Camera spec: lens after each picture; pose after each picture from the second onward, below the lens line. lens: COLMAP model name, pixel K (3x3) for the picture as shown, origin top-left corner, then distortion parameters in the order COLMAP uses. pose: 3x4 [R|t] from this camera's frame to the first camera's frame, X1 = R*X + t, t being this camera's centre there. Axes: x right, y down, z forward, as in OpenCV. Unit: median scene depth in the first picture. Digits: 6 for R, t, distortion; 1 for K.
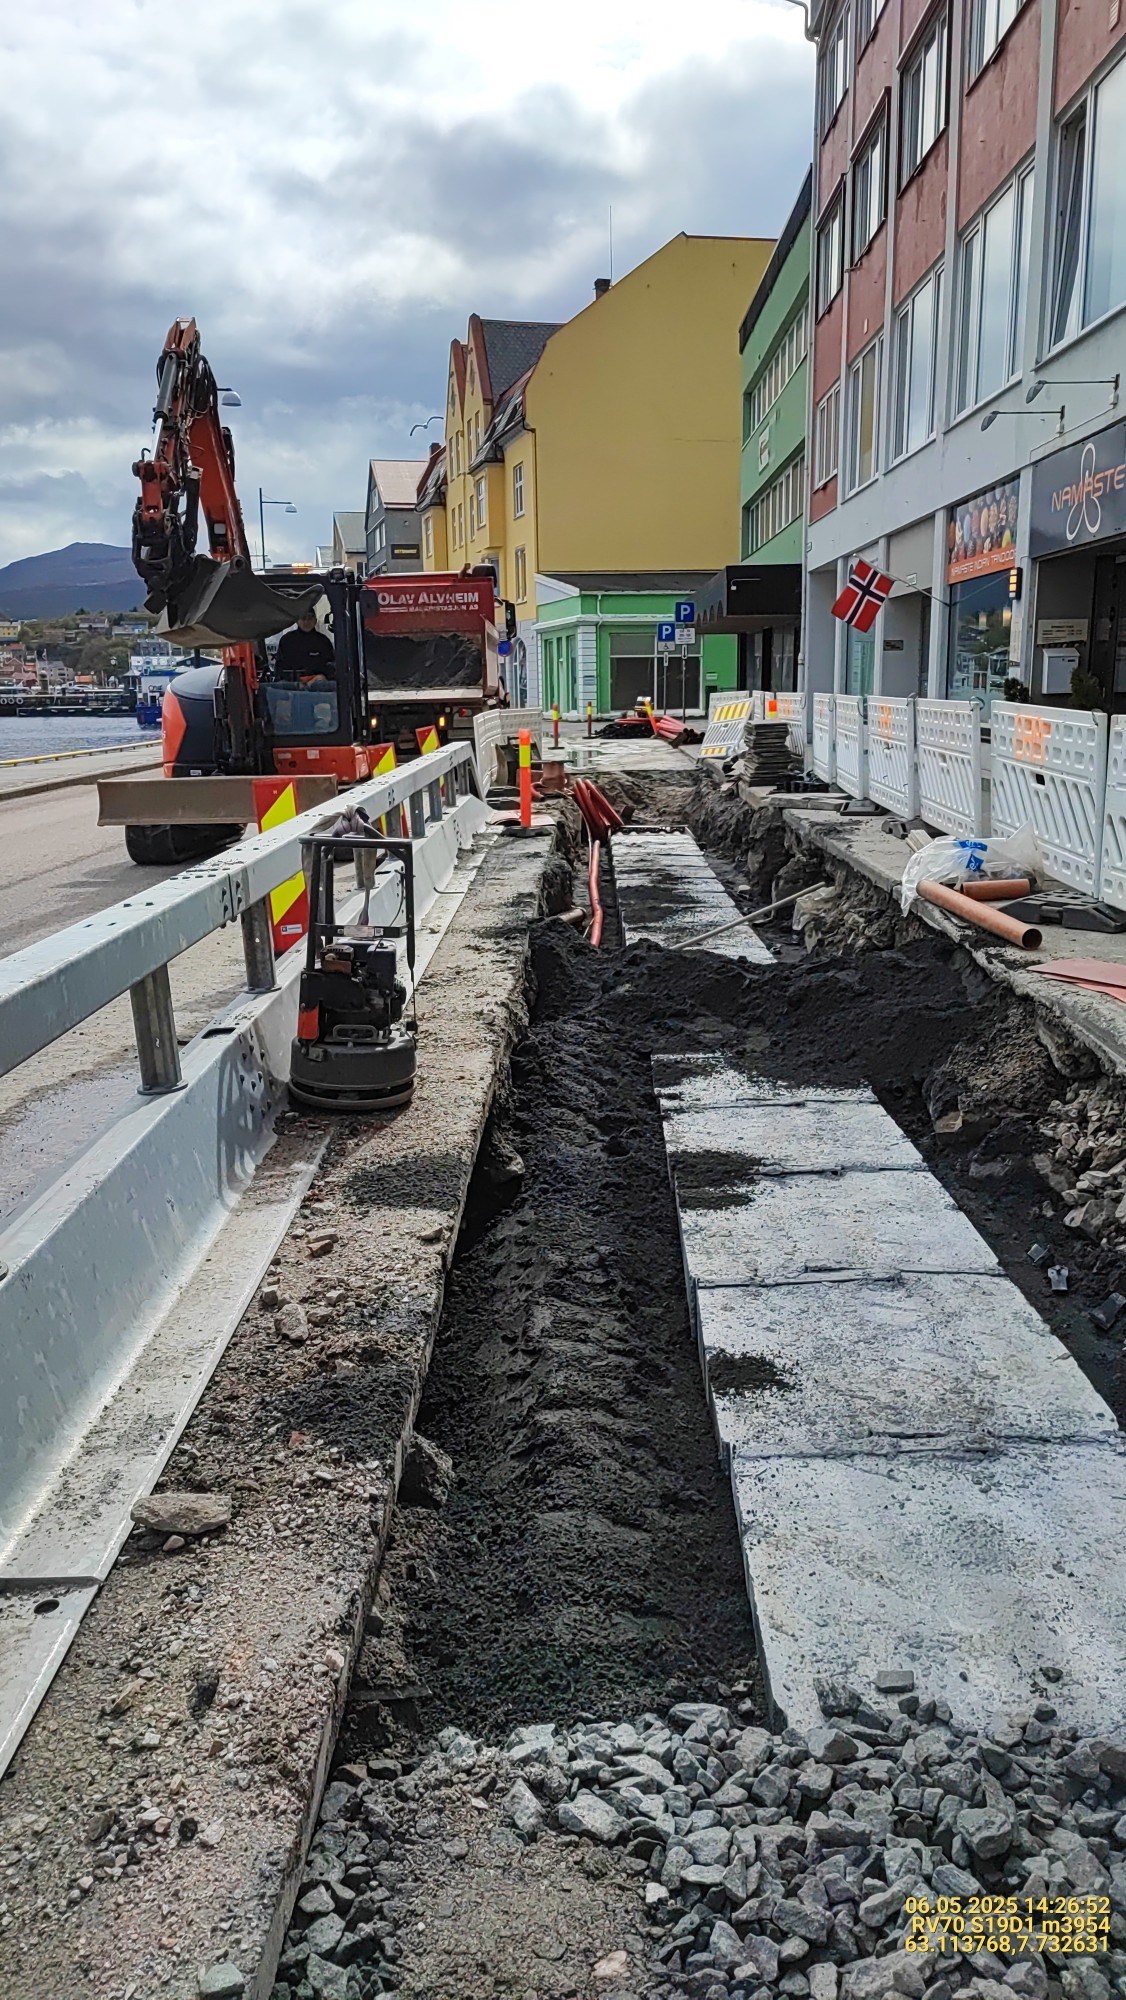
lens RADIAL K [[1328.6, 0, 563.0], [0, 1328.6, 1000.0], [0, 0, 1]] dist [-0.002569, 0.000120]
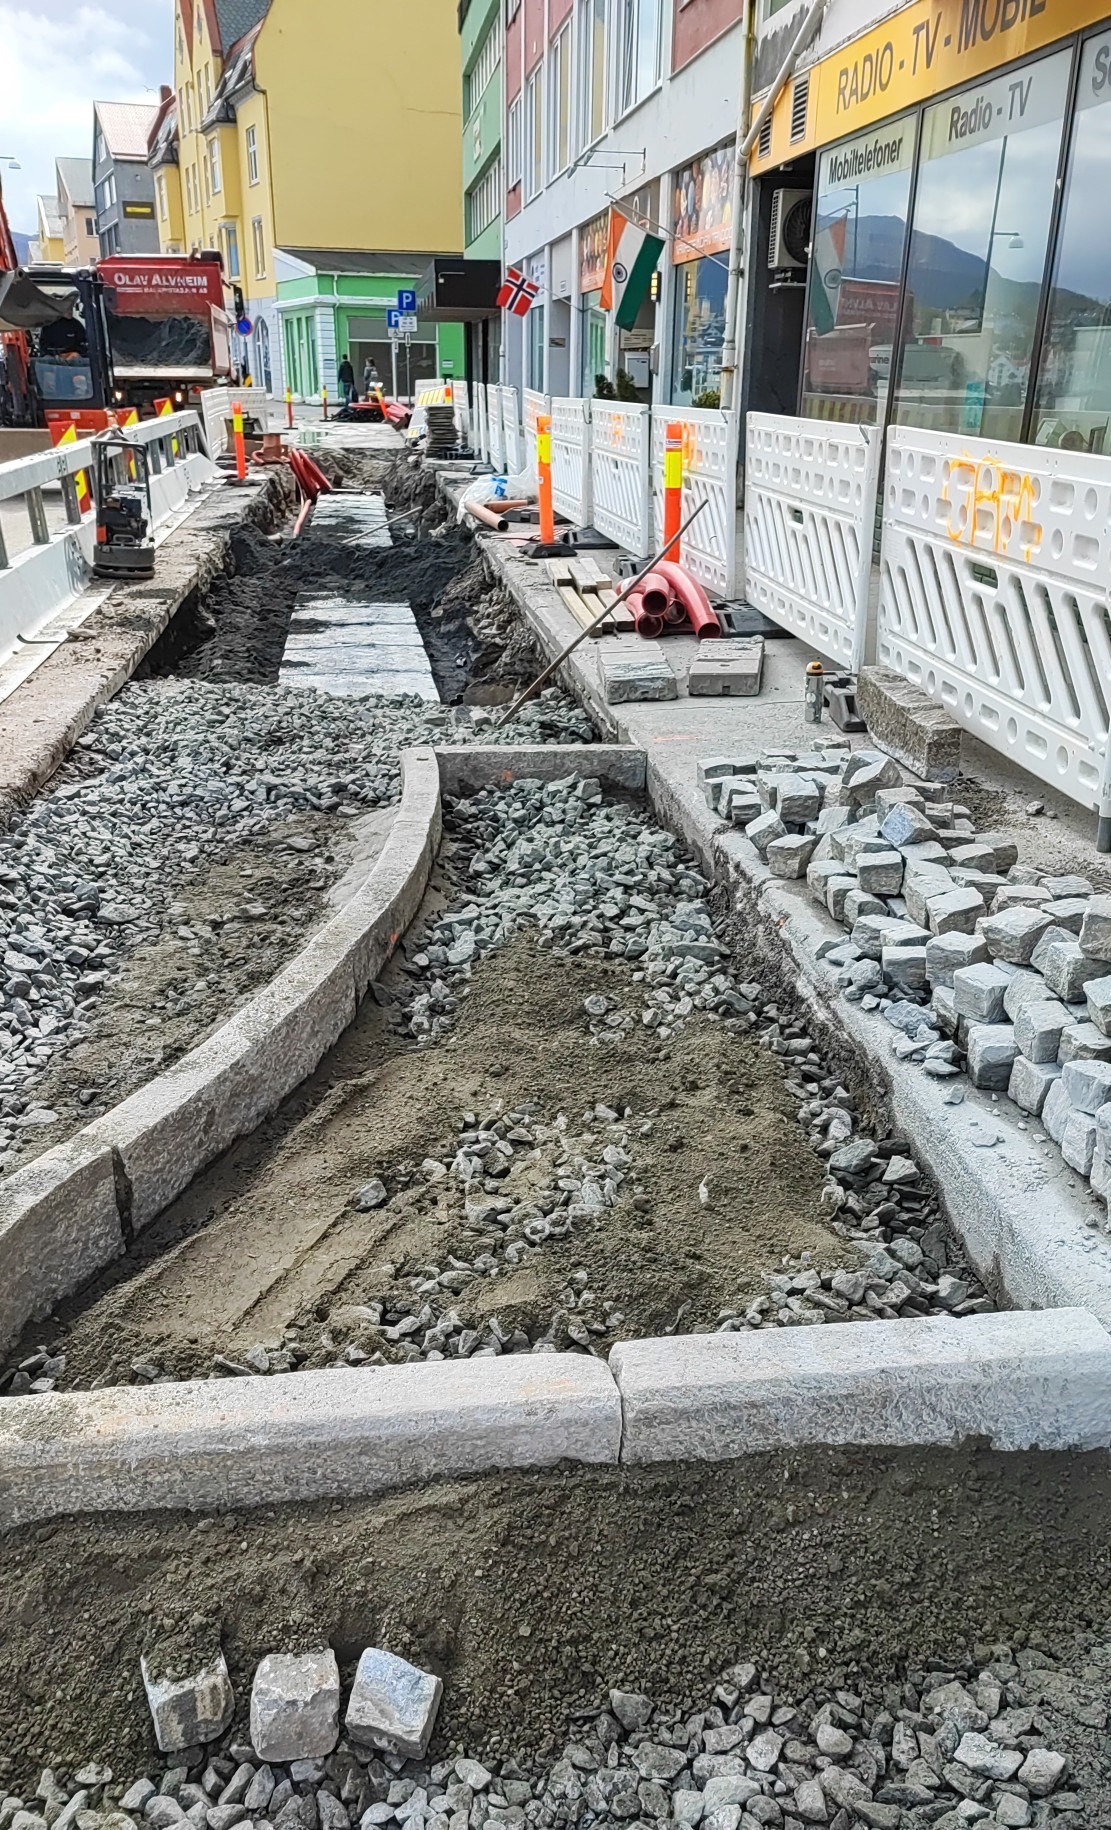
lens RADIAL K [[1317.4, 0, 559.4], [0, 1317.4, 977.3], [0, 0, 1]] dist [0.037603, -0.057088]
pose [[0.986898, -0.036841, 0.157085, 0.037575], [0.005566, 0.980778, 0.195050, 0.066097], [-0.161251, -0.191620, 0.968132, -0.283750]]
